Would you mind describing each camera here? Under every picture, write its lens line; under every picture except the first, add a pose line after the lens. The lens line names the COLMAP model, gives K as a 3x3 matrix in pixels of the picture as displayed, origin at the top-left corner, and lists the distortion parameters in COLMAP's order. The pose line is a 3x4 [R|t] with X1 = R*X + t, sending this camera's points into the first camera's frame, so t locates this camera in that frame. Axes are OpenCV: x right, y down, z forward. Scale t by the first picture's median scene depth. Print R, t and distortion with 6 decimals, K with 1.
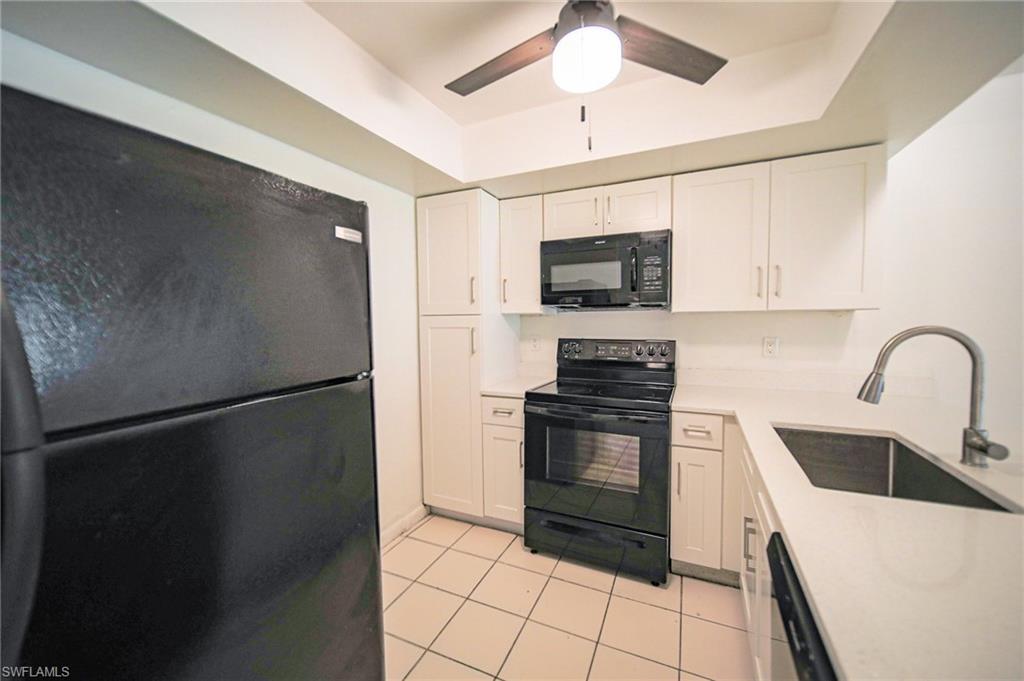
lens RADIAL K [[402.5, 0, 513.0], [0, 402.5, 337.9], [0, 0, 1]] dist [0.002583, 0.000833]
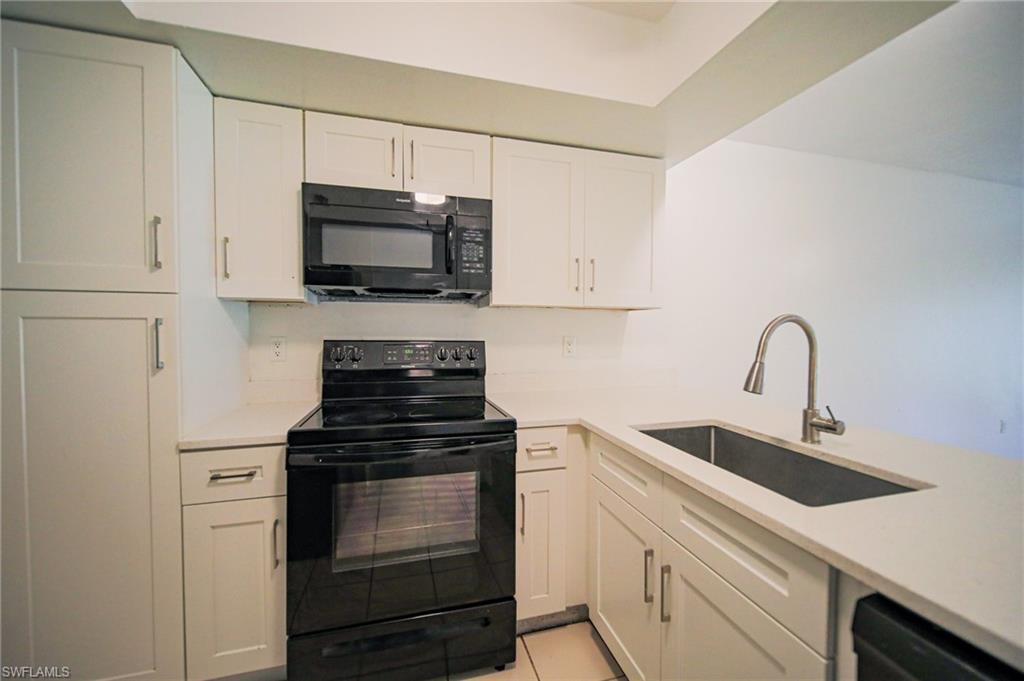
lens RADIAL K [[402.5, 0, 511.7], [0, 402.5, 336.0], [0, 0, 1]] dist [0.002583, 0.000833]
pose [[0.760409, -0.001128, 0.649444, -0.098684], [0.020504, 0.999542, -0.022271, 0.018364], [-0.649121, 0.030251, 0.760083, 0.362375]]
